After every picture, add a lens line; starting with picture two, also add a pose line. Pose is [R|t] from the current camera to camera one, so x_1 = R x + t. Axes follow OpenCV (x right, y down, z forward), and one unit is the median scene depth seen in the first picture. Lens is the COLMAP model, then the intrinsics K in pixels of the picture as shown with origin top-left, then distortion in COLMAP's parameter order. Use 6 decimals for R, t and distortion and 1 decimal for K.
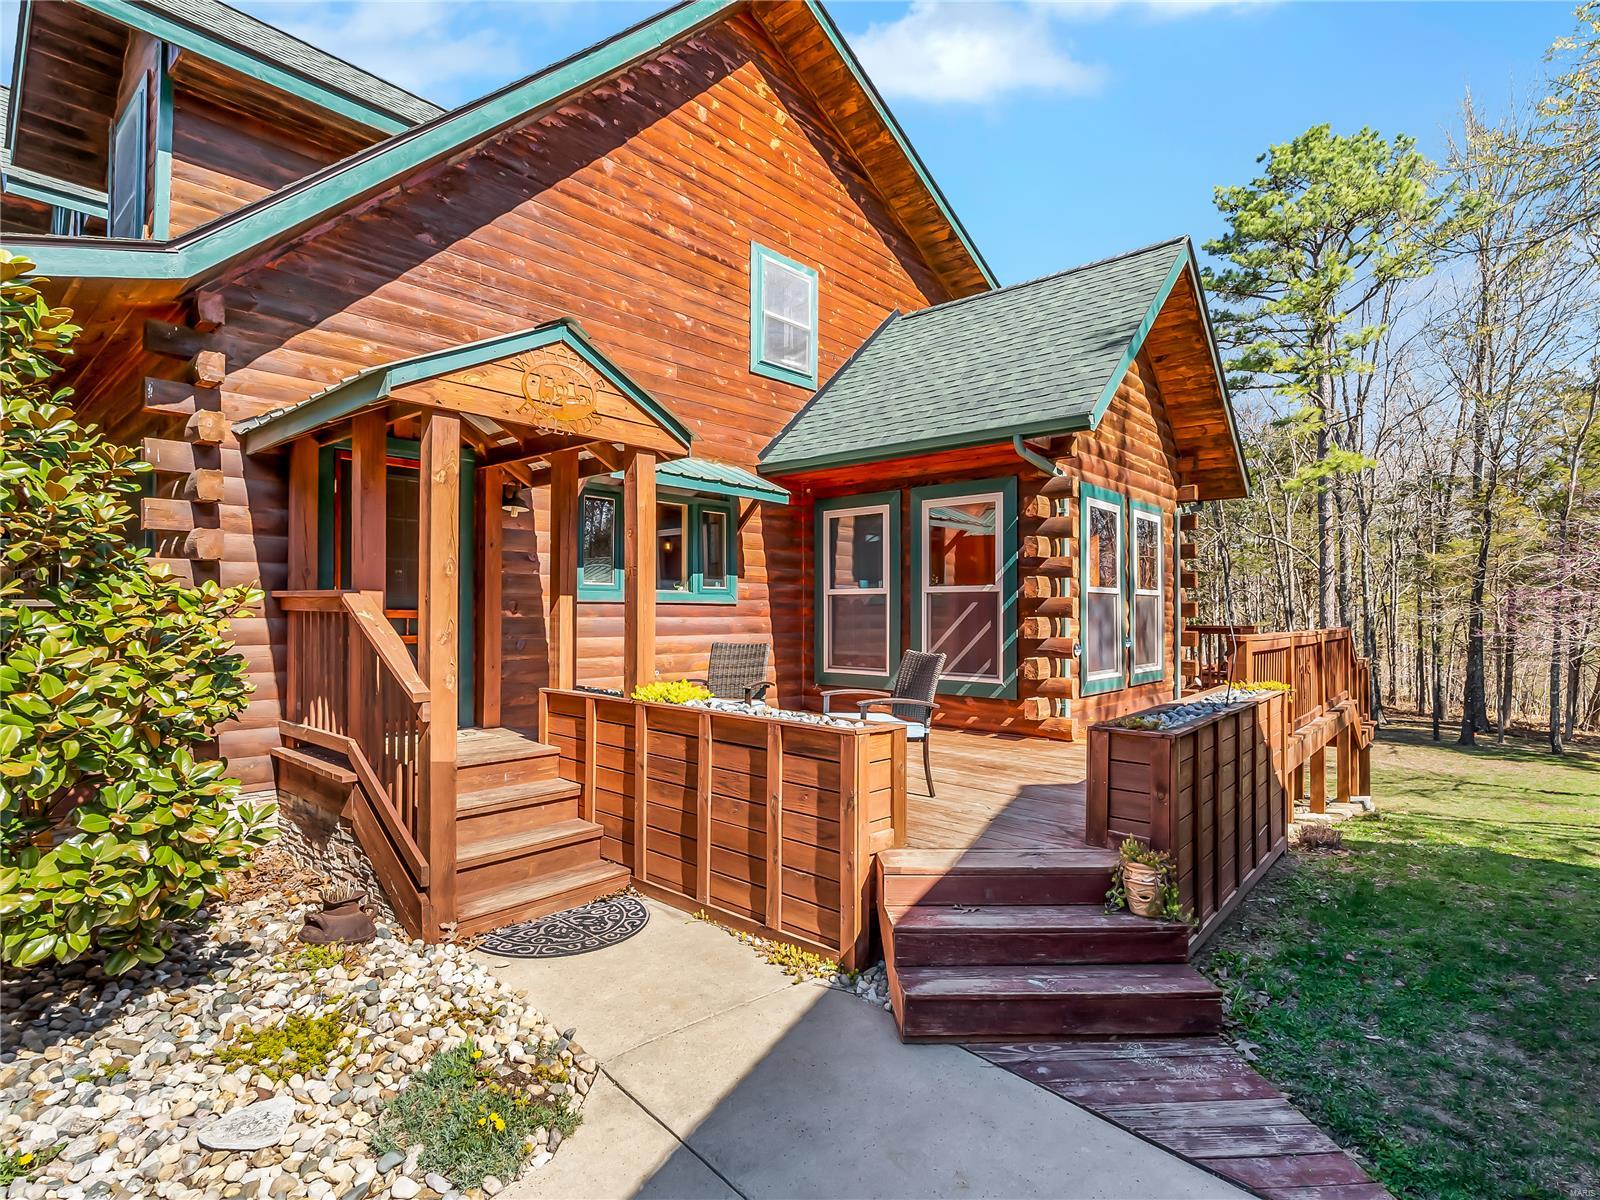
lens RADIAL K [[759.5, 0, 800.0], [0, 759.5, 600.0], [0, 0, 1]] dist [-0.007982, 0.000281]
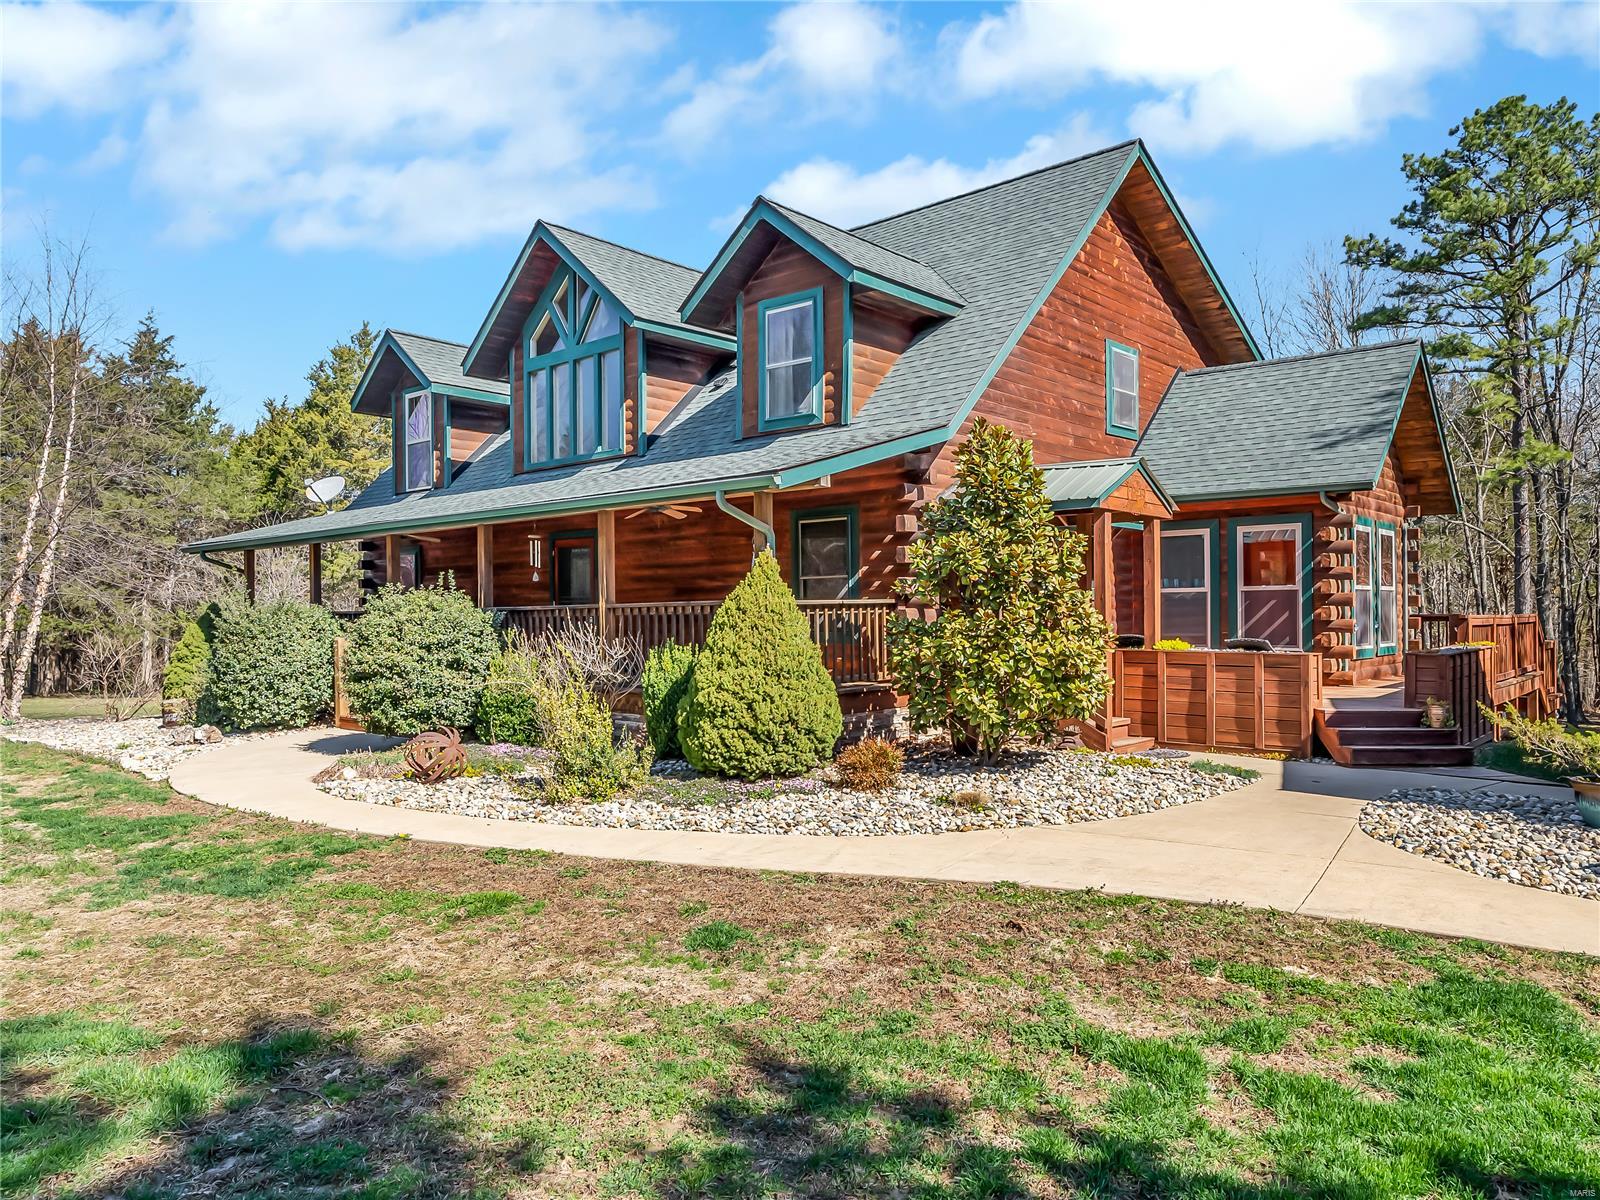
lens RADIAL K [[1071.1, 0, 799.2], [0, 1071.1, 613.6], [0, 0, 1]] dist [-0.000372, -0.002189]
pose [[0.999872, -0.011518, 0.011125, -0.595525], [0.011362, 0.999837, 0.014038, -0.003516], [-0.011285, -0.013910, 0.999840, -0.876442]]
